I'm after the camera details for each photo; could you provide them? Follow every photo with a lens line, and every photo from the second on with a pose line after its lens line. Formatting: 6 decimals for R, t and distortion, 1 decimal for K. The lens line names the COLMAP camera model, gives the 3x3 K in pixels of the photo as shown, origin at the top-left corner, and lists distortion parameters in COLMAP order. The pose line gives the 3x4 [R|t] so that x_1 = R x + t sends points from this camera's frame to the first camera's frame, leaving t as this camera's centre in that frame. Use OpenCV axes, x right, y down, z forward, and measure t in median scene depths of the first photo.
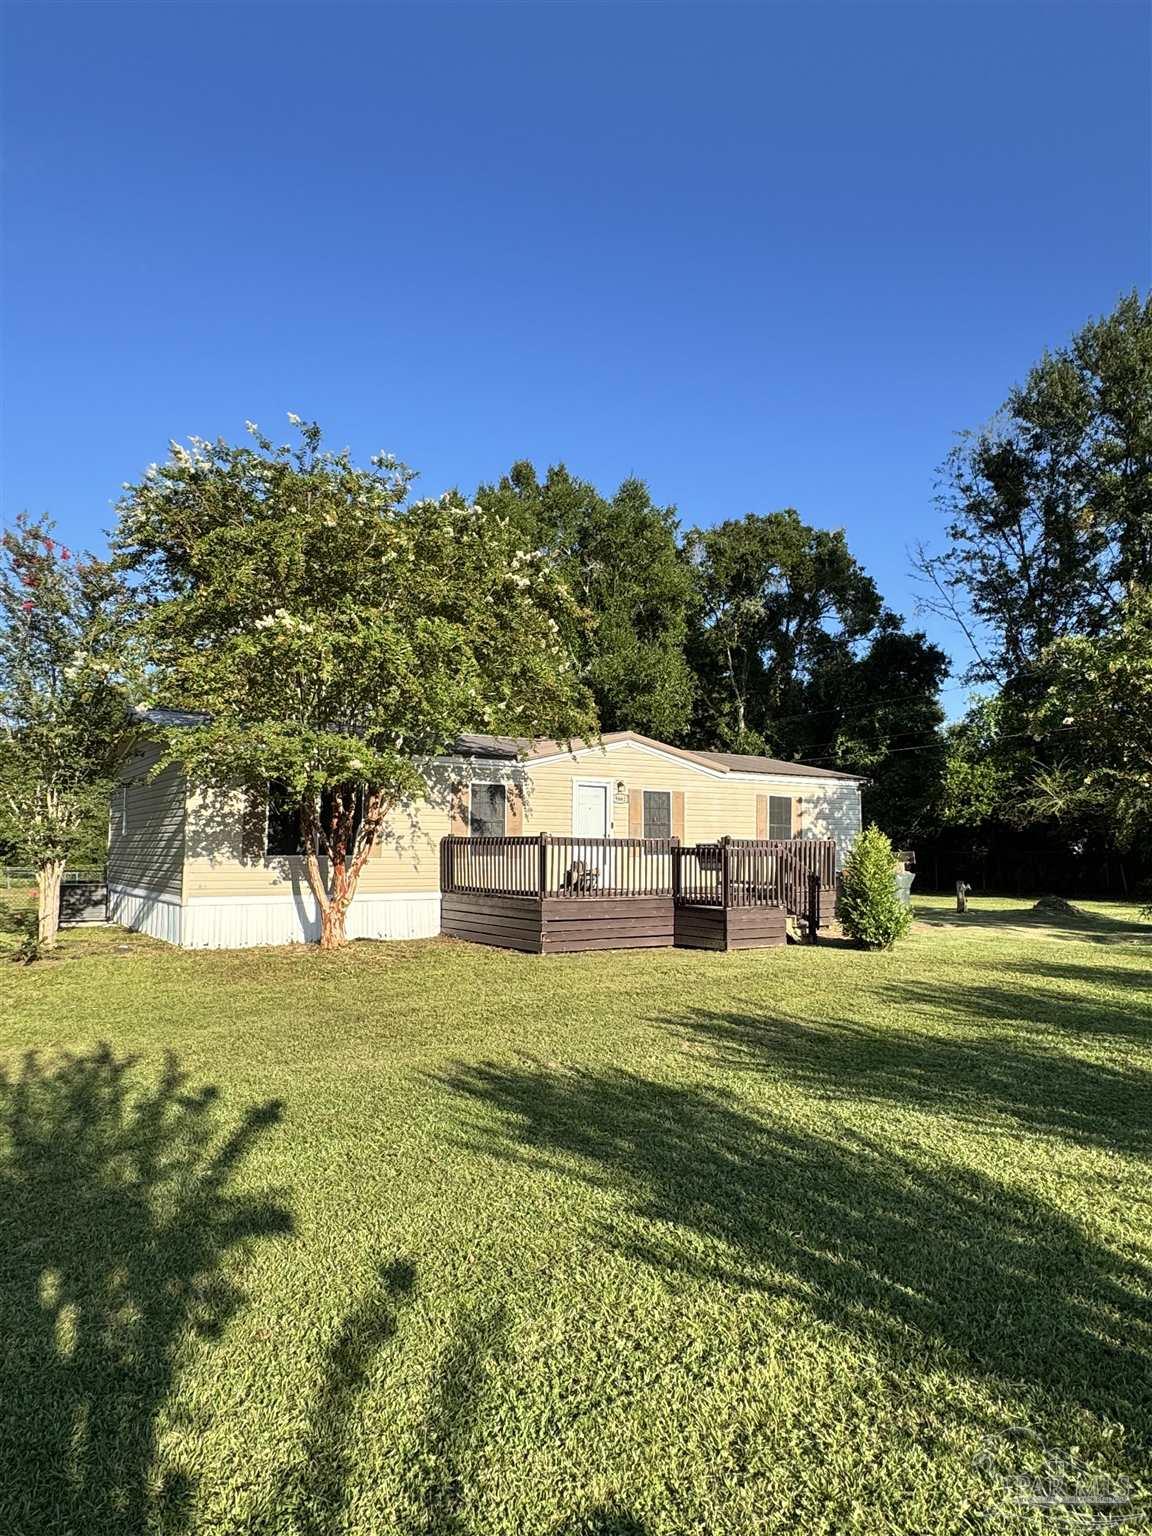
lens RADIAL K [[944.0, 0, 578.0], [0, 944.0, 761.3], [0, 0, 1]] dist [-0.027431, 0.000253]
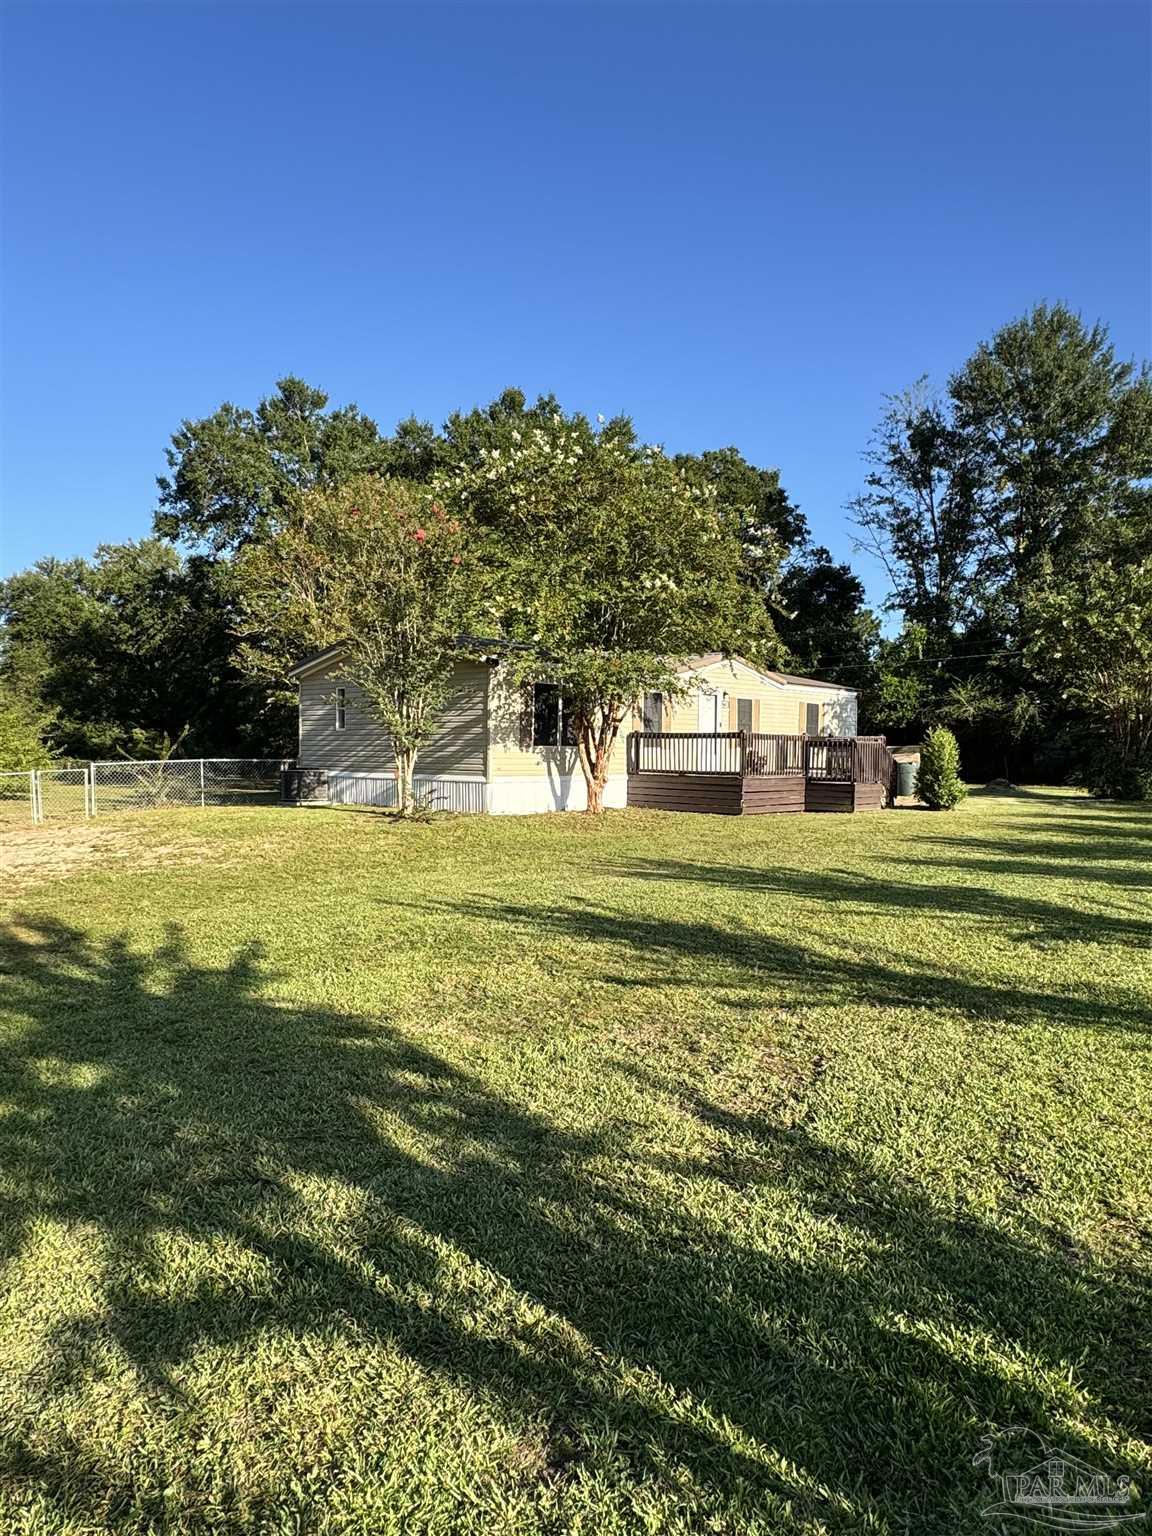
lens RADIAL K [[944.0, 0, 578.0], [0, 944.0, 761.3], [0, 0, 1]] dist [-0.027431, 0.000253]
pose [[0.977337, 0.001228, 0.211685, -0.407703], [-0.023942, 0.994208, 0.104769, -0.011694], [-0.210331, -0.107463, 0.971706, -0.216497]]
